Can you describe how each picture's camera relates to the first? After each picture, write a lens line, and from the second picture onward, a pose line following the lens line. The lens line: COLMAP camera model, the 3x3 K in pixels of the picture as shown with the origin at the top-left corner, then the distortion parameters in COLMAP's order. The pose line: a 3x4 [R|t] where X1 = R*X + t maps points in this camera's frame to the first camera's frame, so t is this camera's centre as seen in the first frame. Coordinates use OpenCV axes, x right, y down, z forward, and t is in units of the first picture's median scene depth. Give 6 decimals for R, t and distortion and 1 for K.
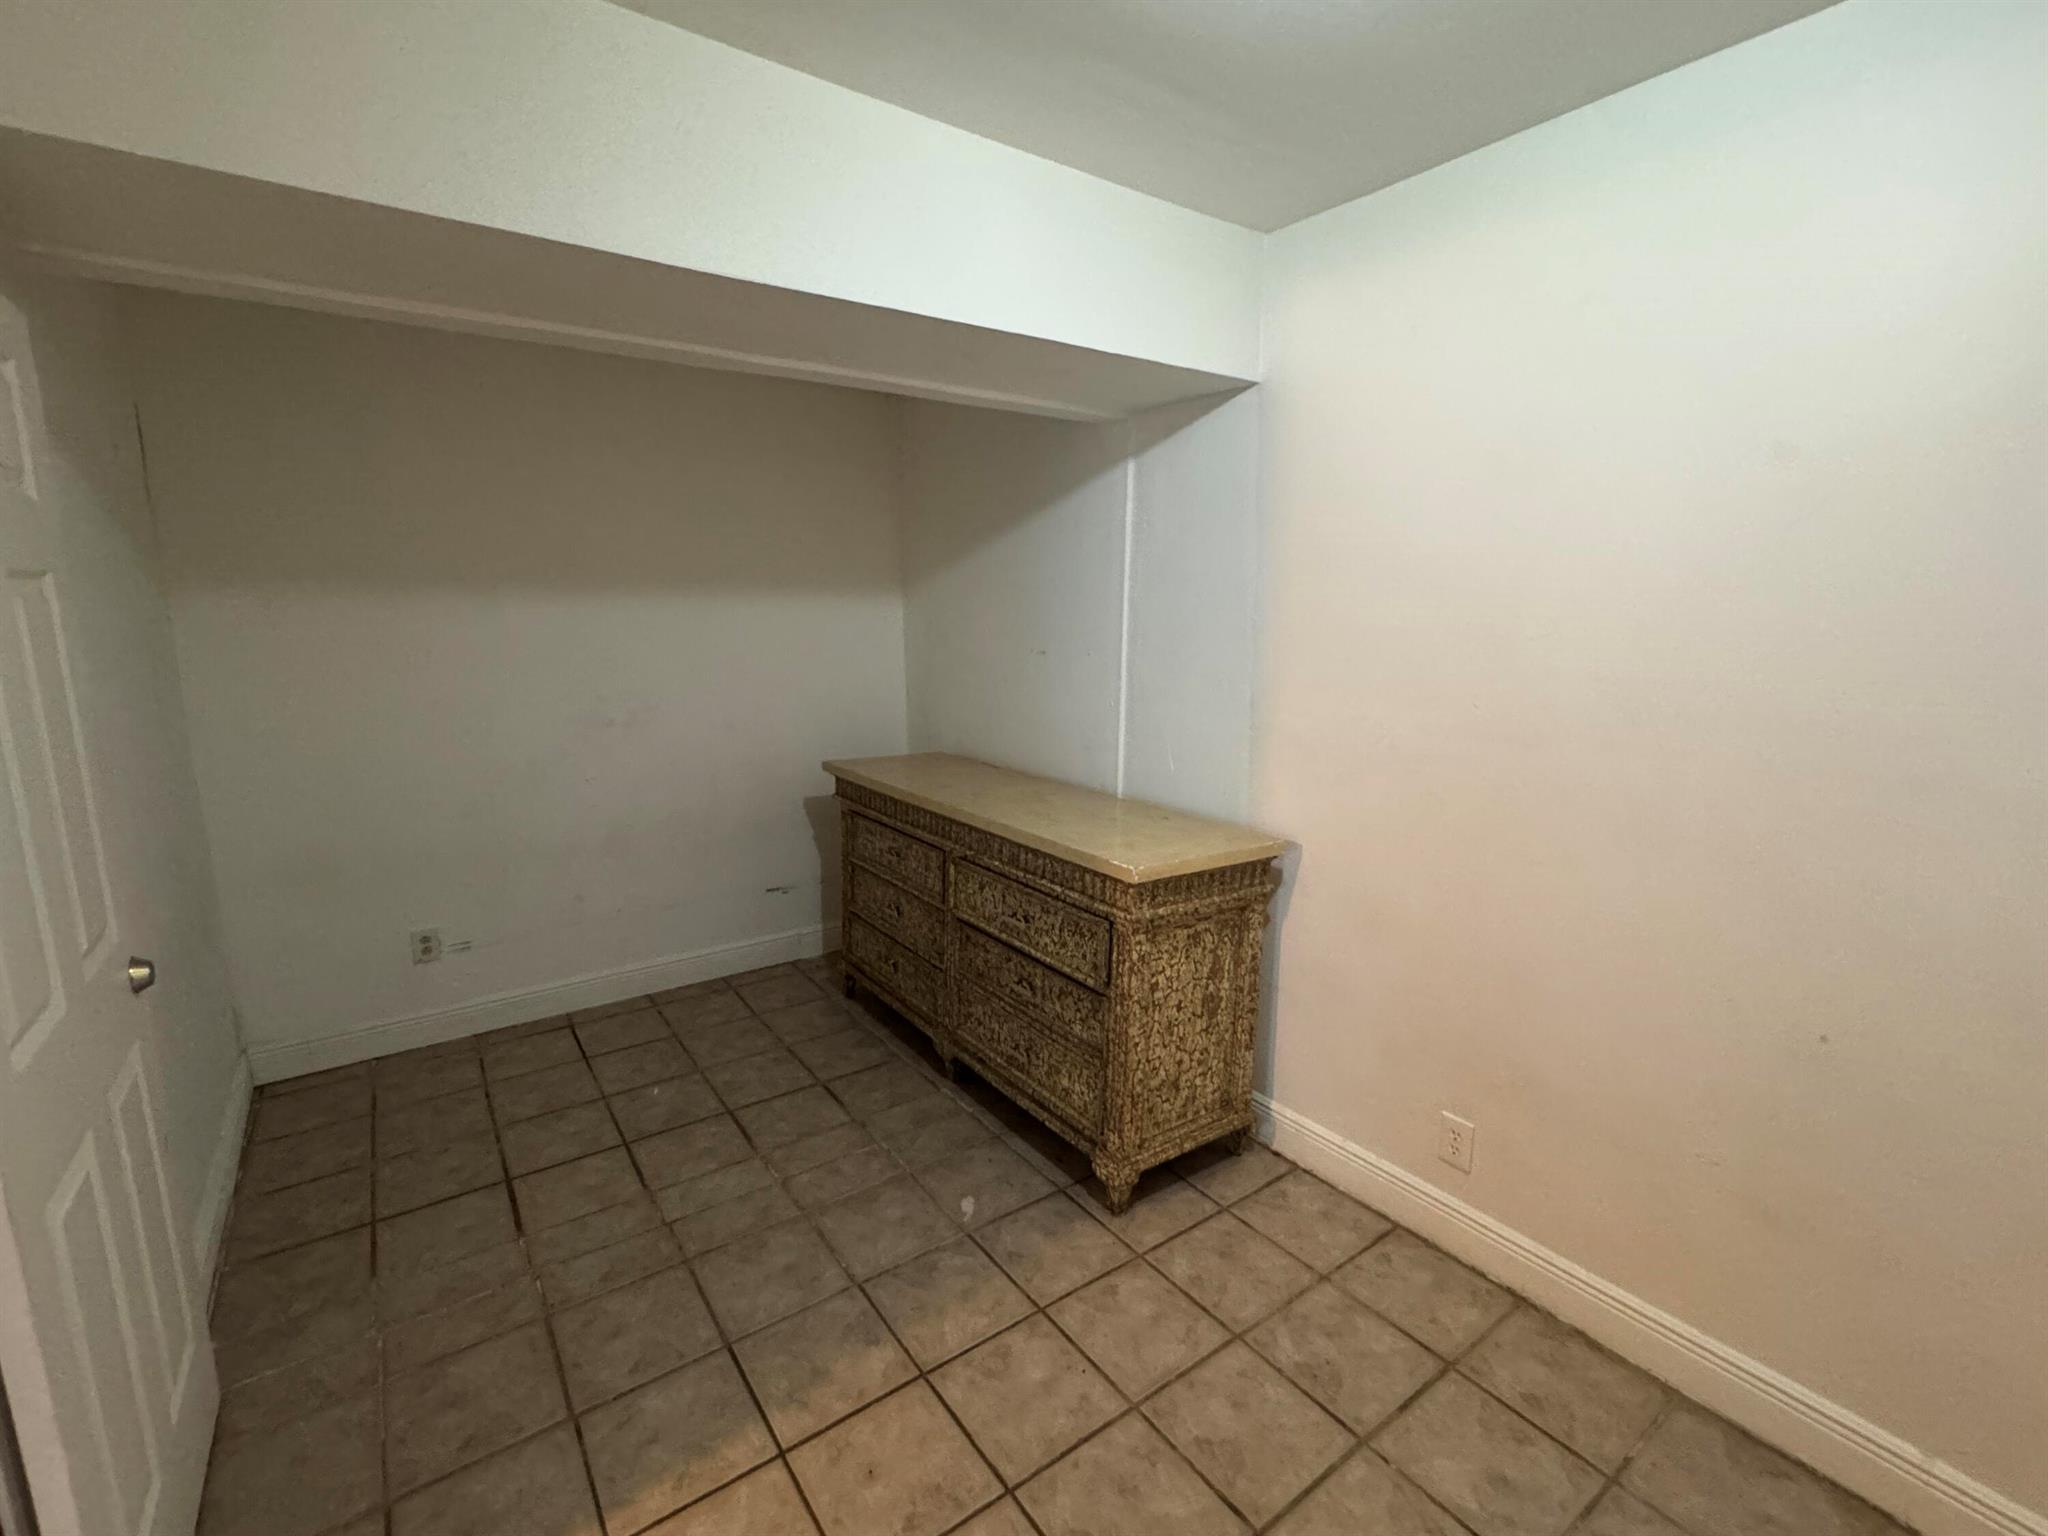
lens RADIAL K [[891.8, 0, 983.6], [0, 891.8, 780.0], [0, 0, 1]] dist [0.000247, 0.000952]
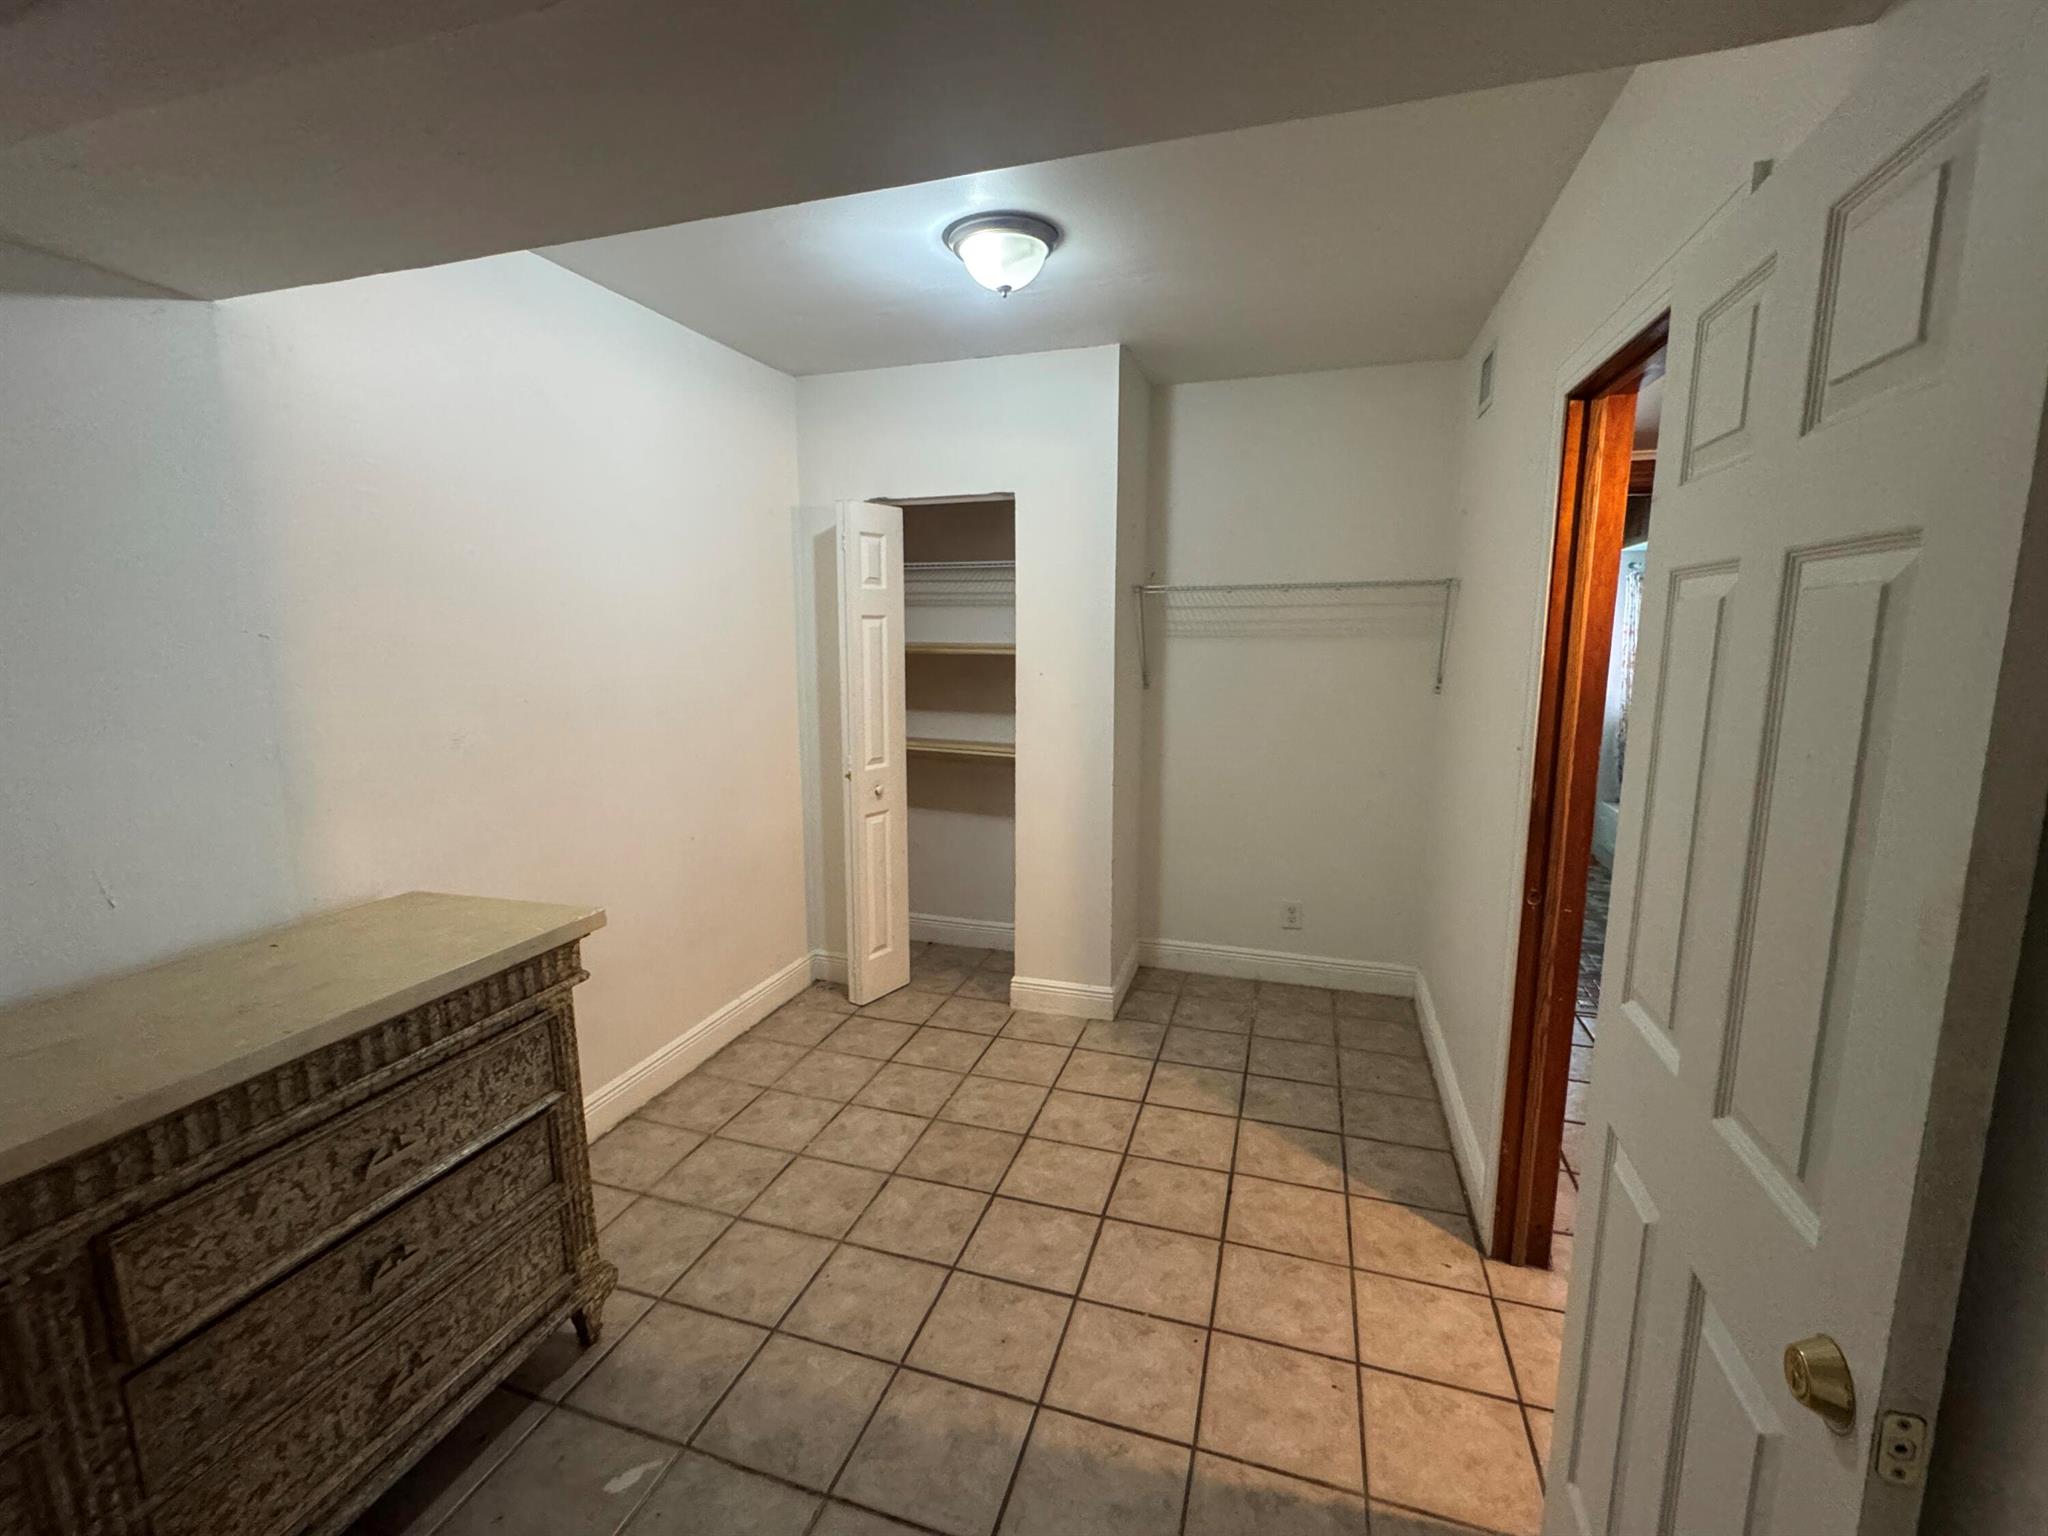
lens RADIAL K [[891.8, 0, 1022.6], [0, 891.8, 764.4], [0, 0, 1]] dist [0.000247, 0.000952]
pose [[-0.613101, -0.124759, 0.780091, -0.674164], [0.151609, 0.950516, 0.271170, -0.191130], [-0.775320, 0.284524, -0.563848, 0.990085]]
